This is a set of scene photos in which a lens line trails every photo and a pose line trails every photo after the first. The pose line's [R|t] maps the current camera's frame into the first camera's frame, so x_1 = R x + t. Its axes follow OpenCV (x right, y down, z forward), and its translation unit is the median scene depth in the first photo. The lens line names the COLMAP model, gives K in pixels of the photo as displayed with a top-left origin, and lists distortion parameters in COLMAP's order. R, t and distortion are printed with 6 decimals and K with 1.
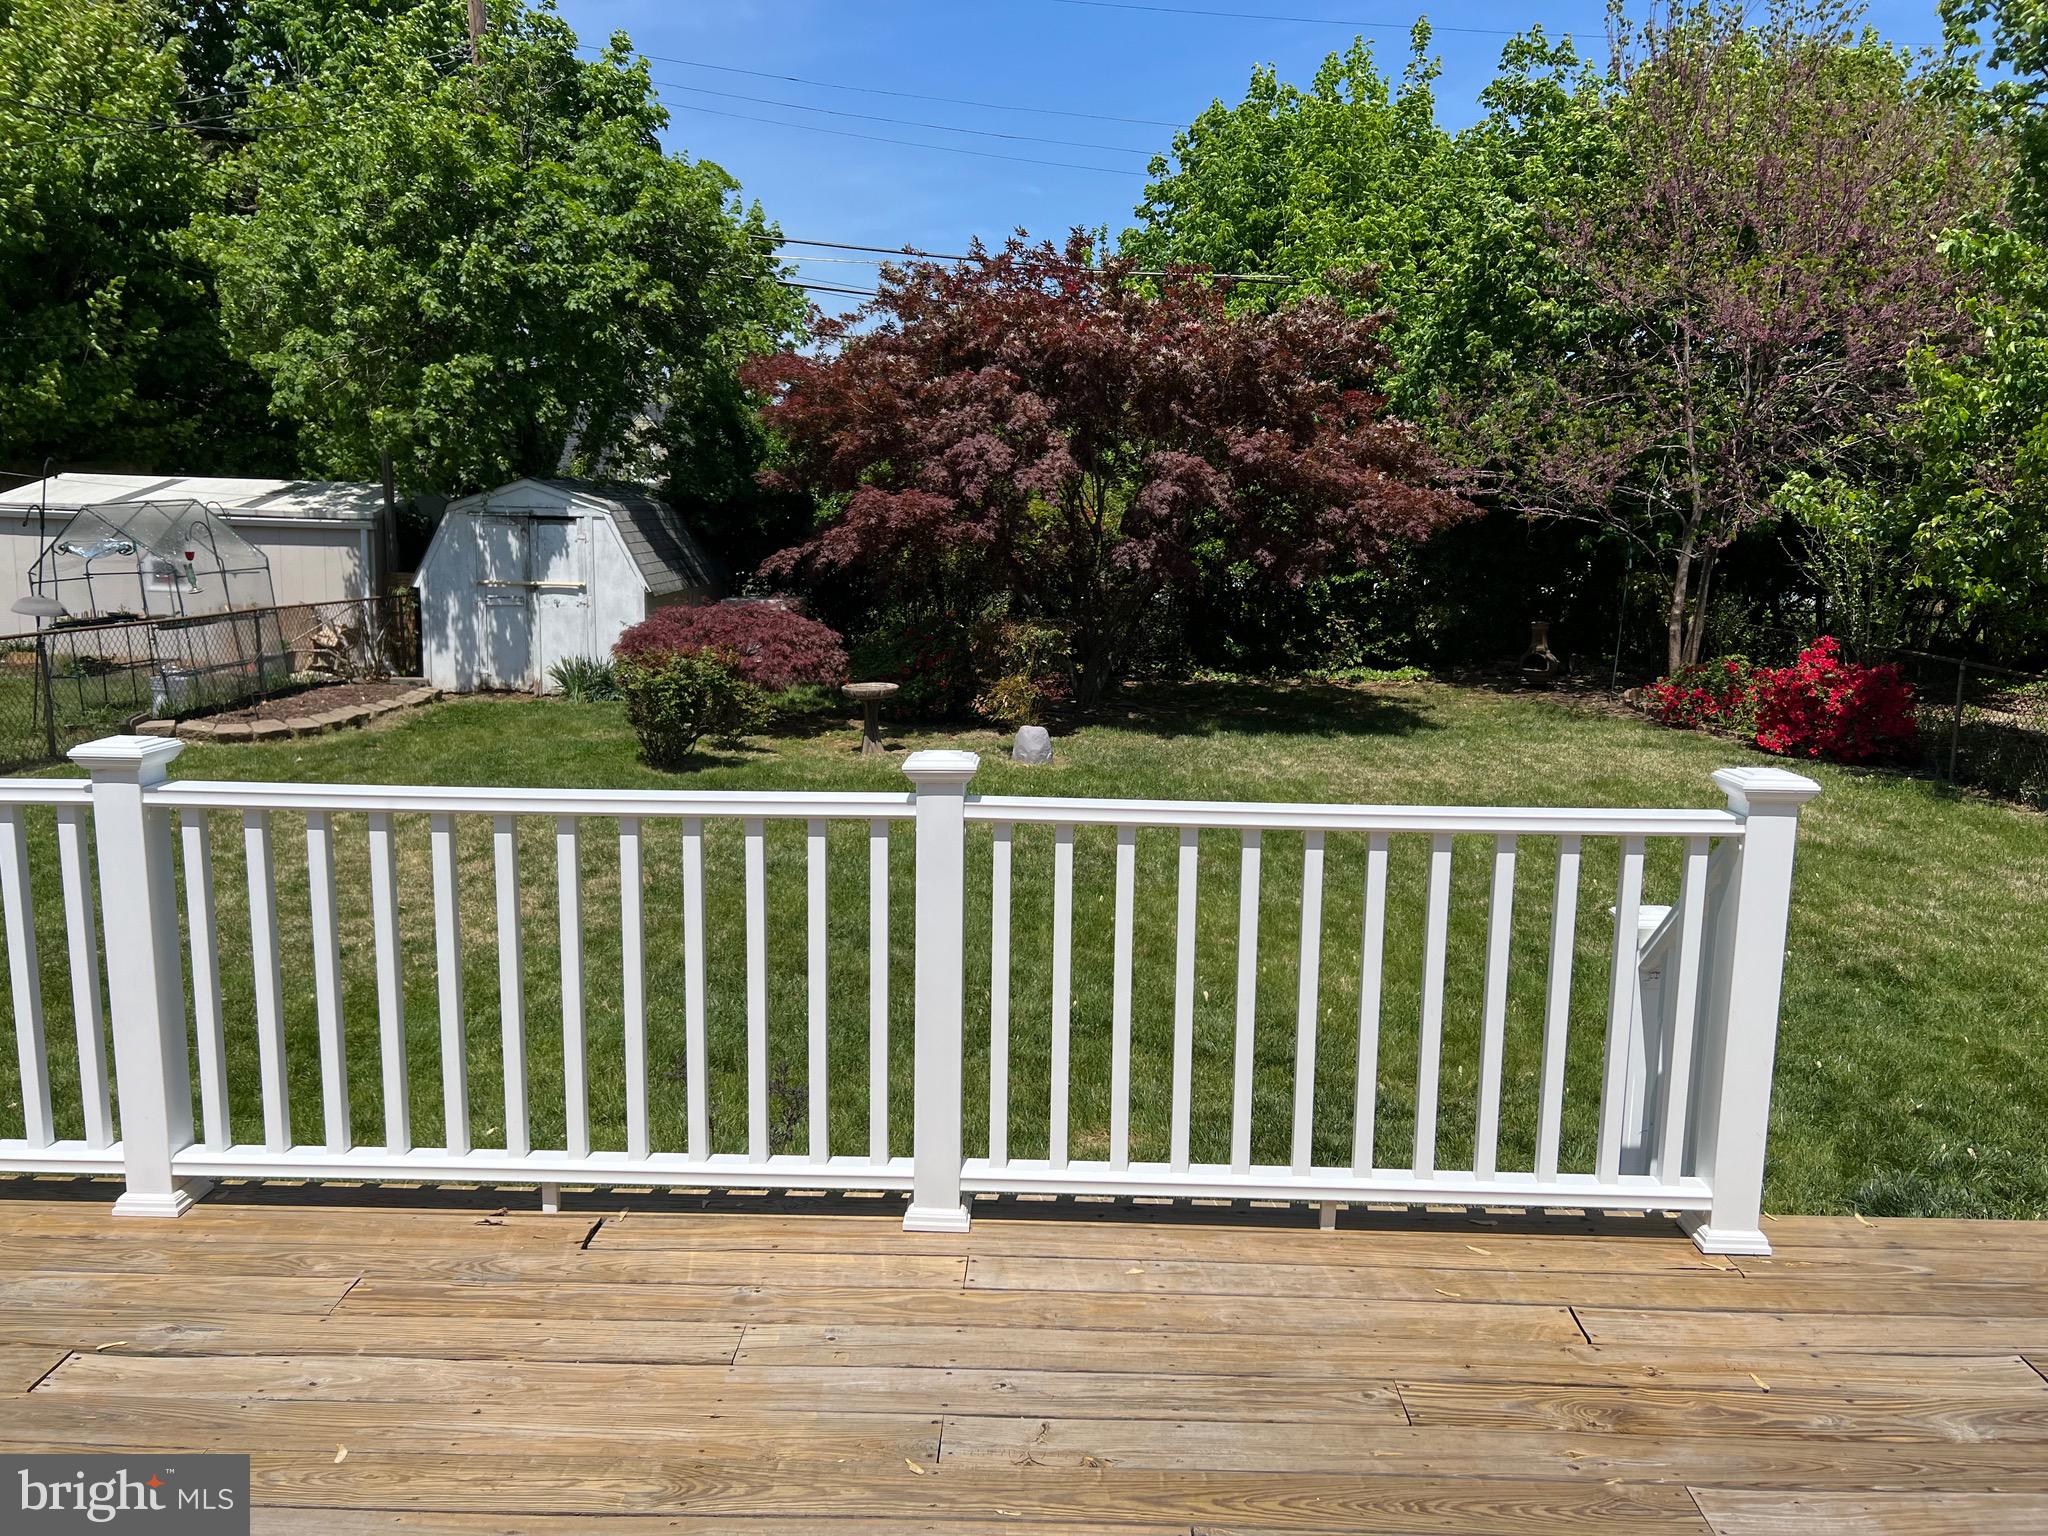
lens RADIAL K [[1535.2, 0, 1033.1], [0, 1535.2, 771.8], [0, 0, 1]] dist [0.033867, -0.034228]
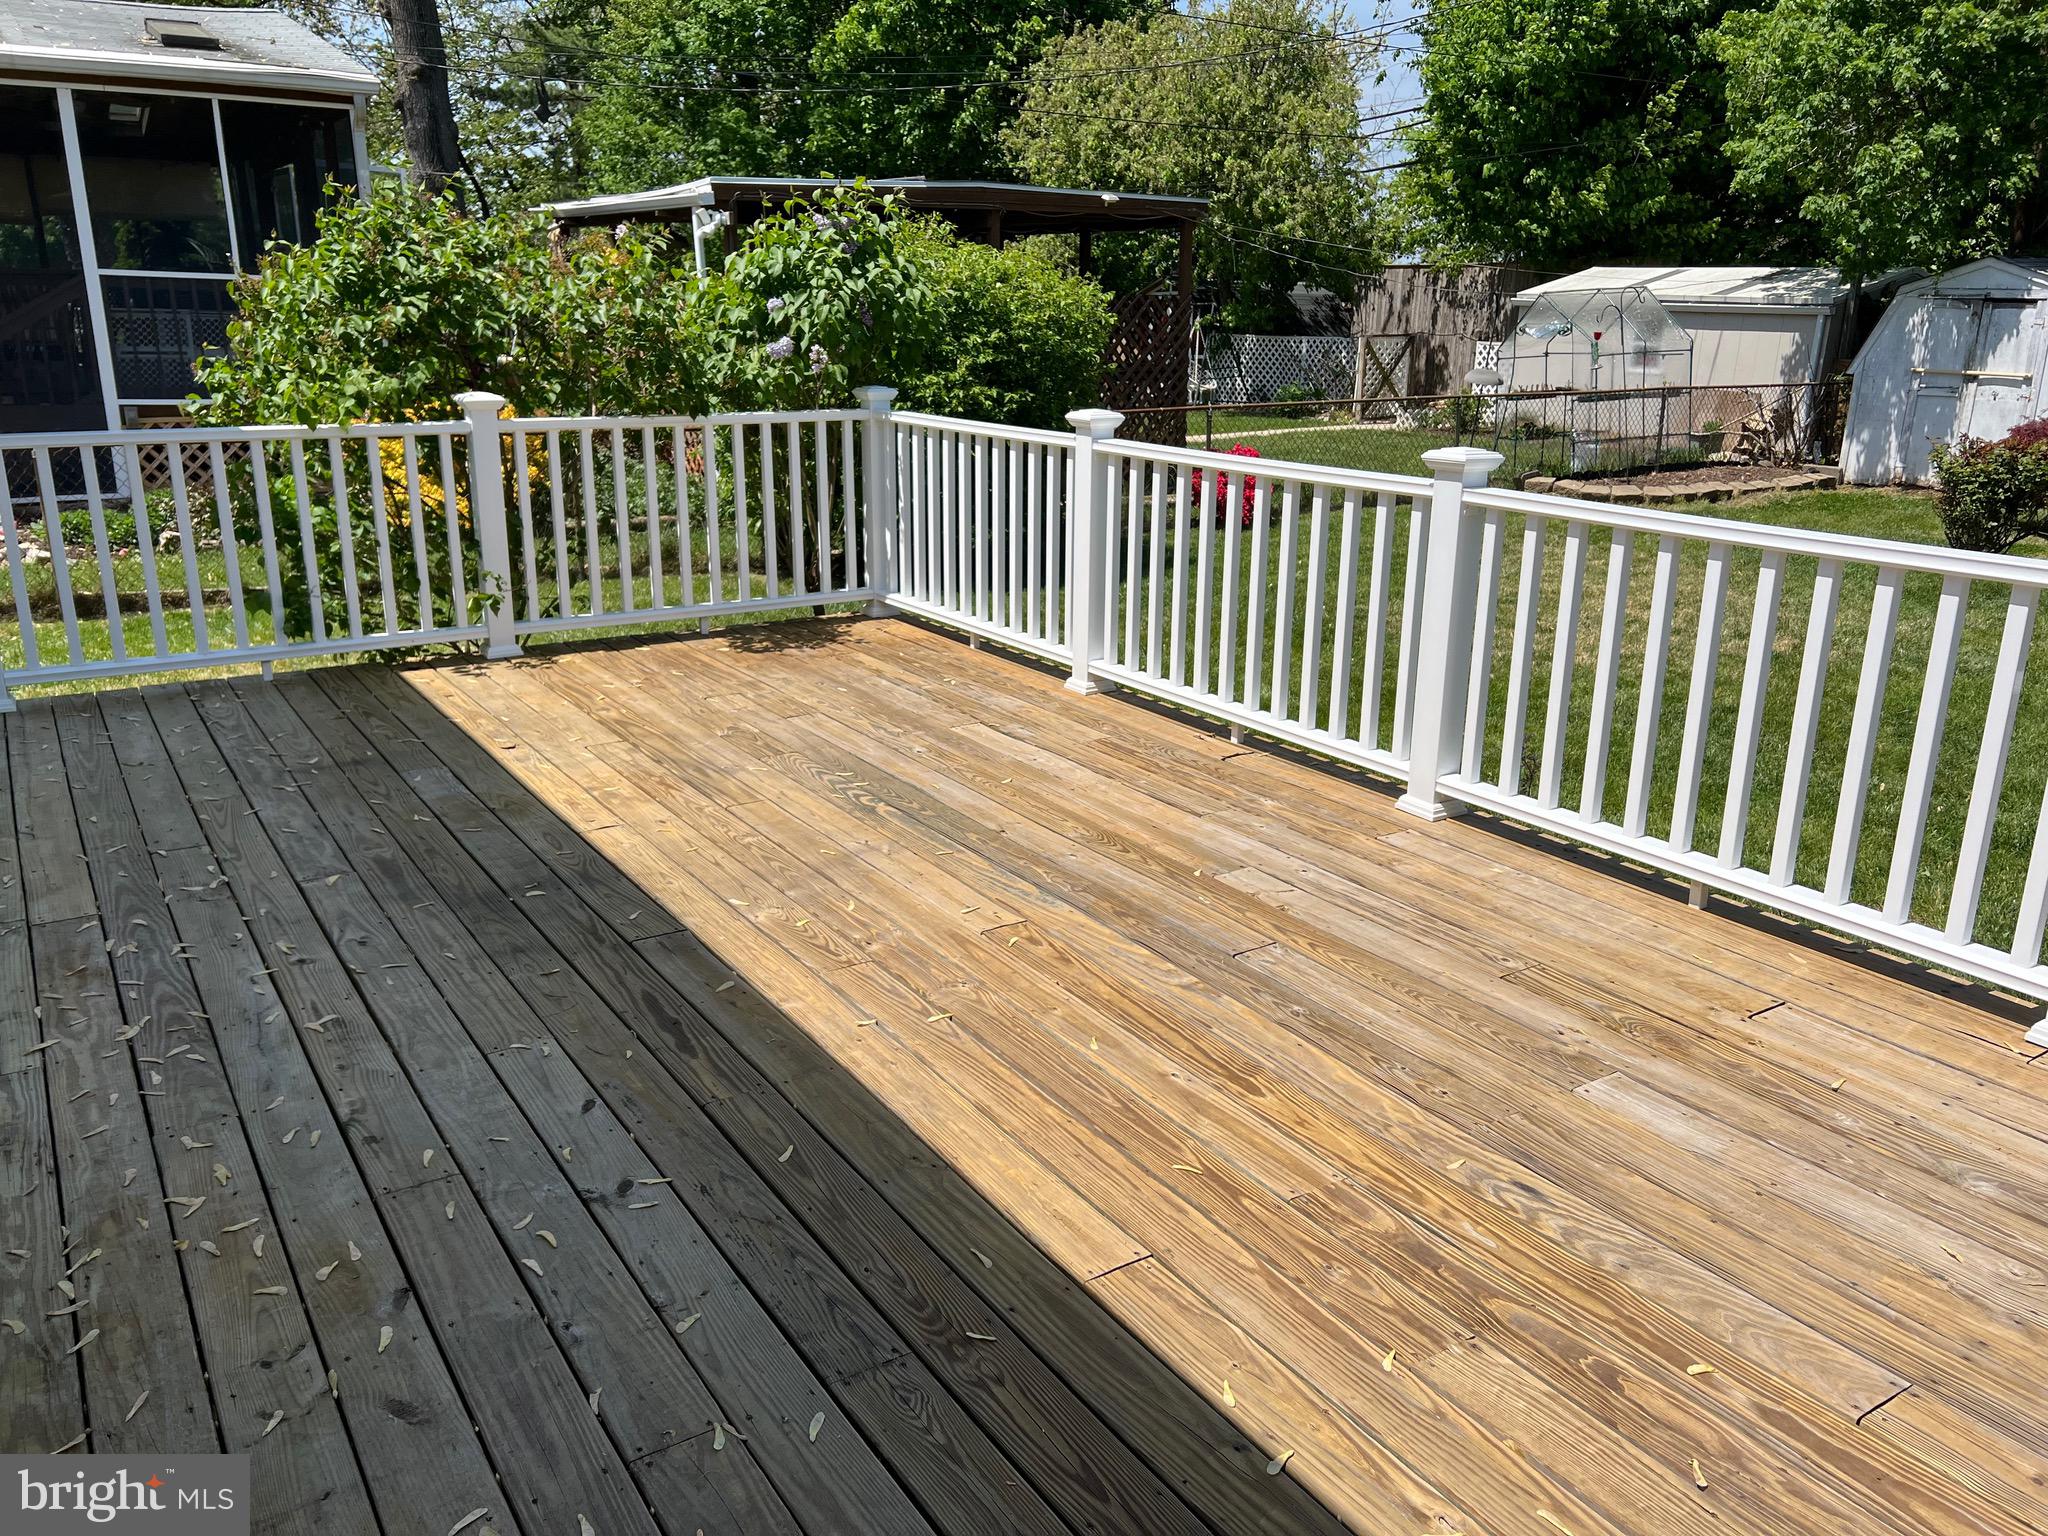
lens RADIAL K [[1535.2, 0, 1023.2], [0, 1535.2, 752.5], [0, 0, 1]] dist [0.033867, -0.034228]
pose [[0.560335, 0.224020, -0.797396, 0.177593], [-0.132998, 0.974572, 0.180337, 0.010978], [0.817518, 0.005003, 0.575881, -0.010877]]
